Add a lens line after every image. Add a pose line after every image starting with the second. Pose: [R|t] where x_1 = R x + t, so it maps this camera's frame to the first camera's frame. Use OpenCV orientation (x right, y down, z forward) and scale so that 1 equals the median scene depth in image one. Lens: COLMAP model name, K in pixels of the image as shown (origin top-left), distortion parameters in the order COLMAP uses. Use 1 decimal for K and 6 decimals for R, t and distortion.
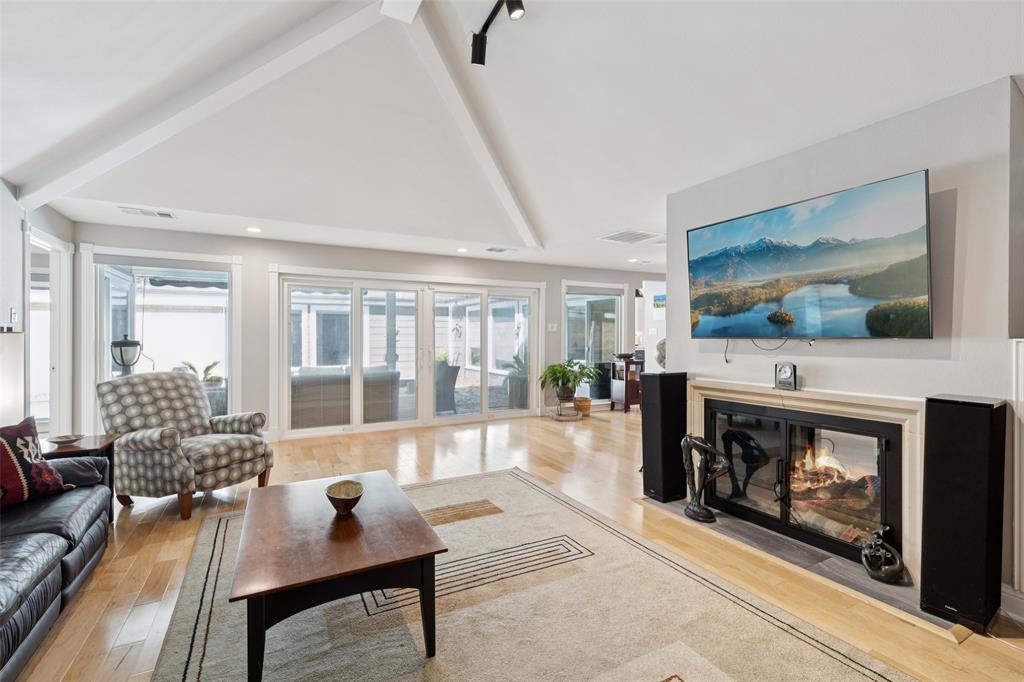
lens RADIAL K [[458.2, 0, 520.1], [0, 458.2, 338.5], [0, 0, 1]] dist [0.001590, 0.000064]
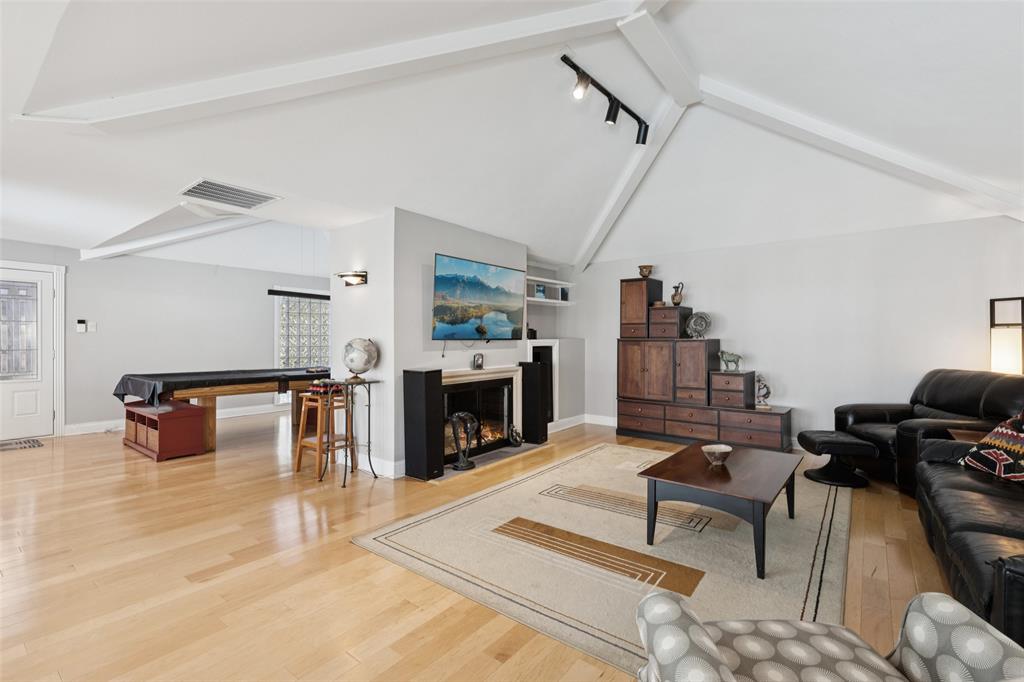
lens RADIAL K [[458.2, 0, 520.1], [0, 458.2, 338.5], [0, 0, 1]] dist [0.001590, 0.000064]
pose [[-0.417067, 0.000367, 0.908876, -0.895379], [-0.001166, 0.999999, -0.000938, -0.003990], [-0.908875, -0.001451, -0.417066, 1.354691]]
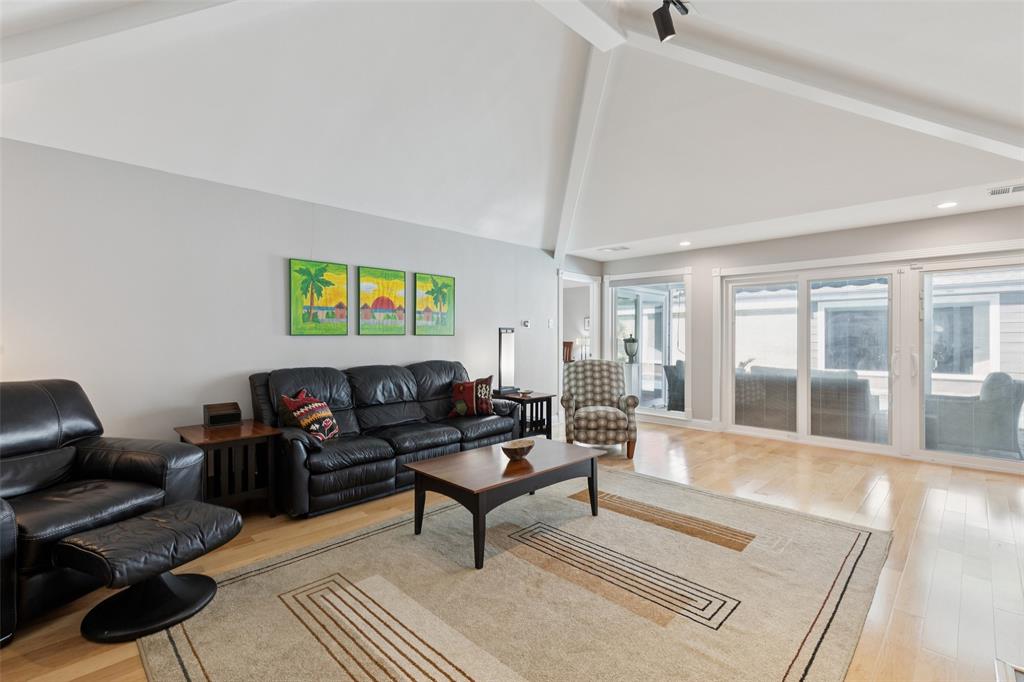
lens RADIAL K [[458.2, 0, 520.1], [0, 458.2, 338.5], [0, 0, 1]] dist [0.001590, 0.000064]
pose [[0.290320, 0.004795, -0.956917, 0.600811], [-0.004471, 0.999983, 0.003655, 0.002376], [0.956919, 0.003218, 0.290337, 0.379188]]
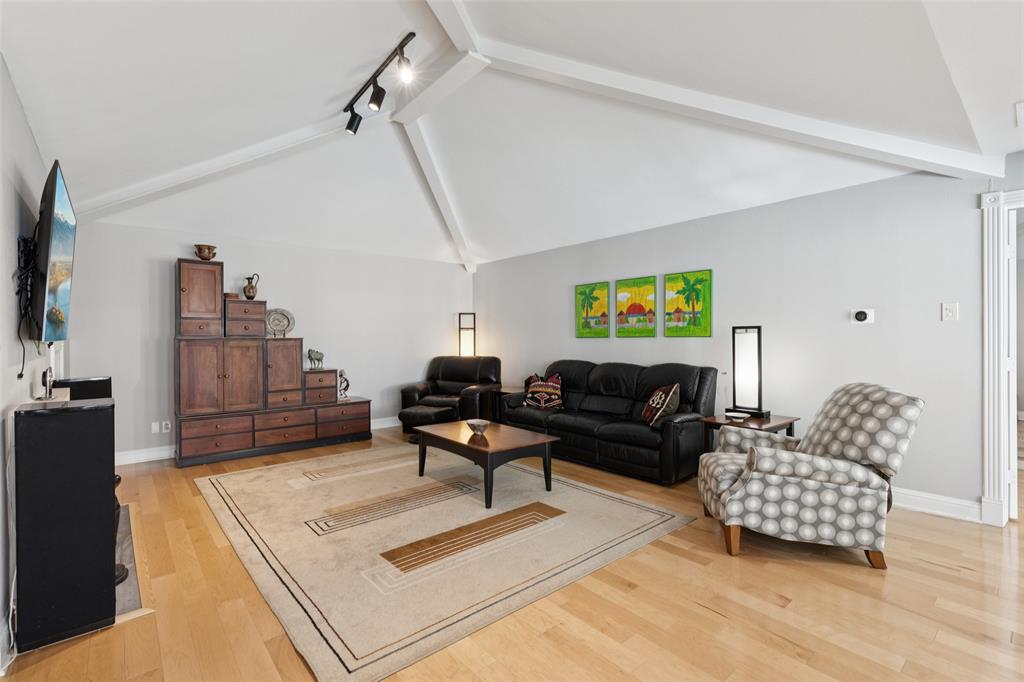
lens RADIAL K [[458.2, 0, 520.1], [0, 458.2, 338.5], [0, 0, 1]] dist [0.001590, 0.000064]
pose [[-0.975006, 0.005215, -0.222119, -0.092617], [0.004691, 0.999985, 0.002884, -0.002268], [0.222130, 0.001770, -0.975015, 1.773273]]
